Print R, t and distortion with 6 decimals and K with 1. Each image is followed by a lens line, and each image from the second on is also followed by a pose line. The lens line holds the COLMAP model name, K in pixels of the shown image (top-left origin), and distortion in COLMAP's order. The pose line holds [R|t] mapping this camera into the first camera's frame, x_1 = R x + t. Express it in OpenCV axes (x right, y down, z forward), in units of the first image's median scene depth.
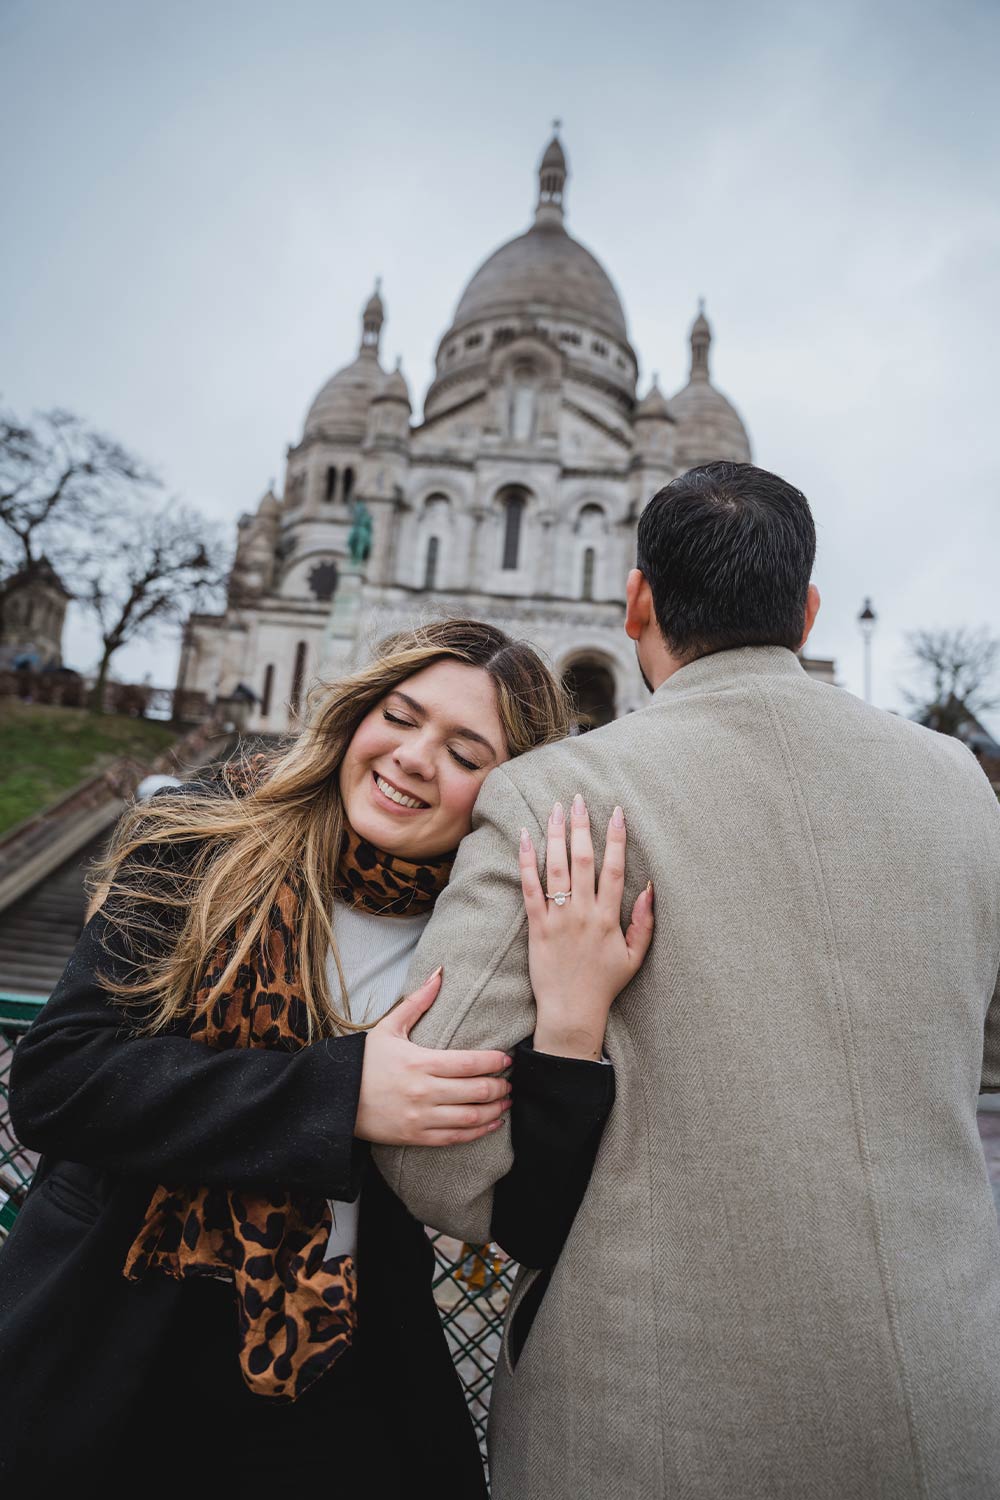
lens RADIAL K [[1146.5, 0, 500.0], [0, 1146.5, 750.0], [0, 0, 1]] dist [-0.006228, 0.027516]
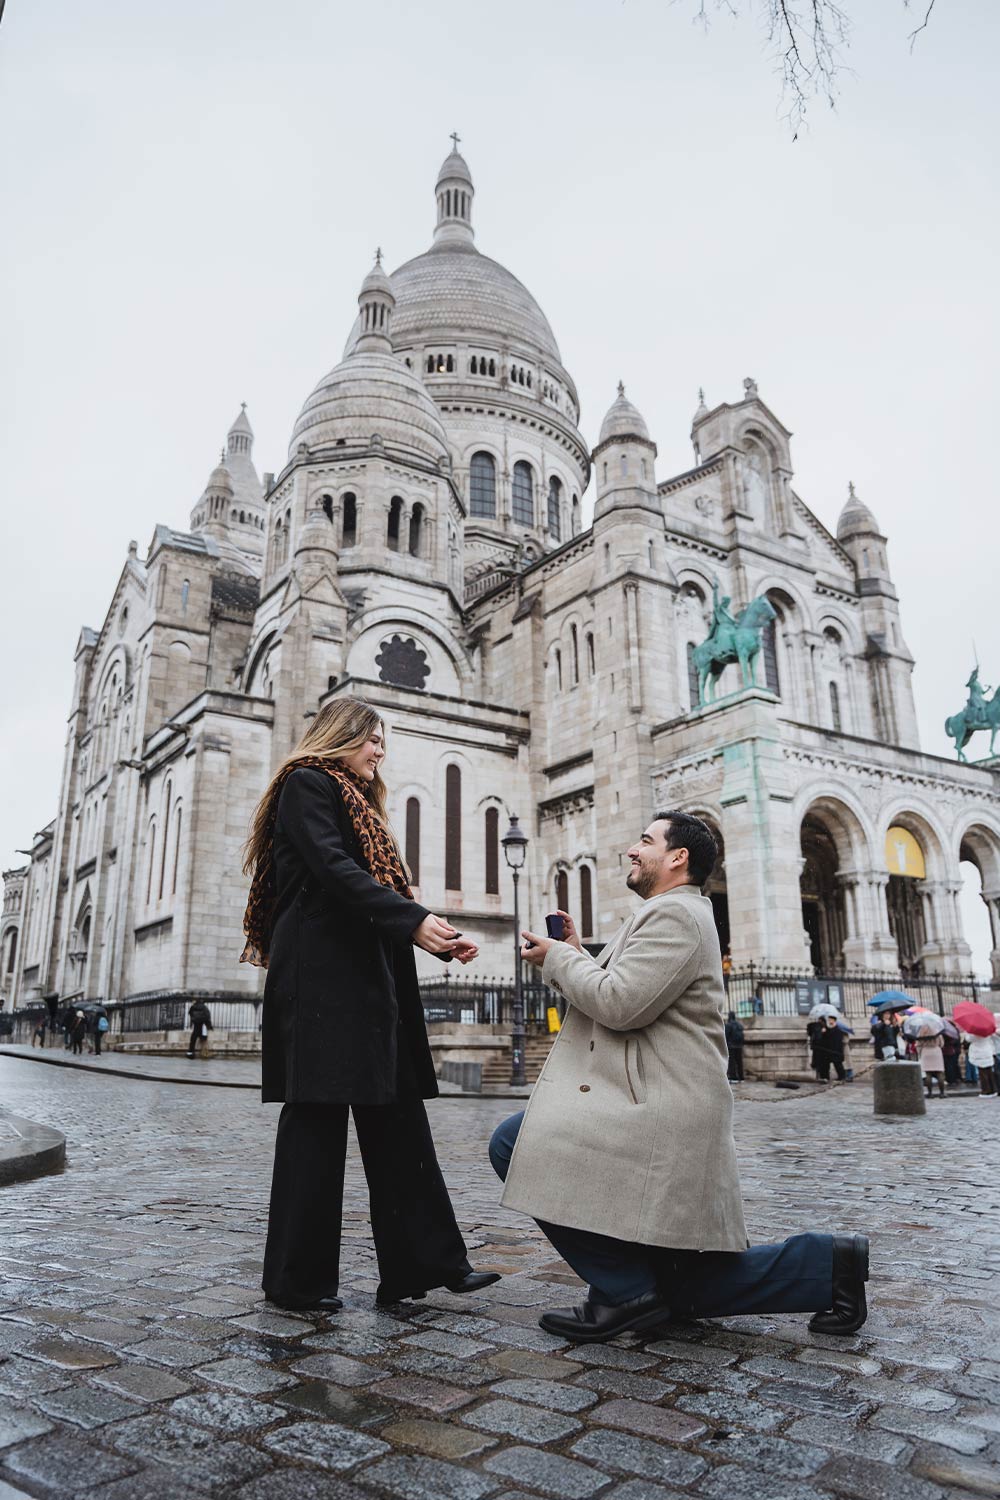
lens RADIAL K [[1146.5, 0, 500.0], [0, 1146.5, 750.0], [0, 0, 1]] dist [-0.006228, 0.027516]
pose [[0.808334, 0.082758, 0.582879, -0.535462], [-0.050928, 0.996189, -0.070815, -0.056495], [-0.586518, 0.027557, 0.809467, 0.453489]]
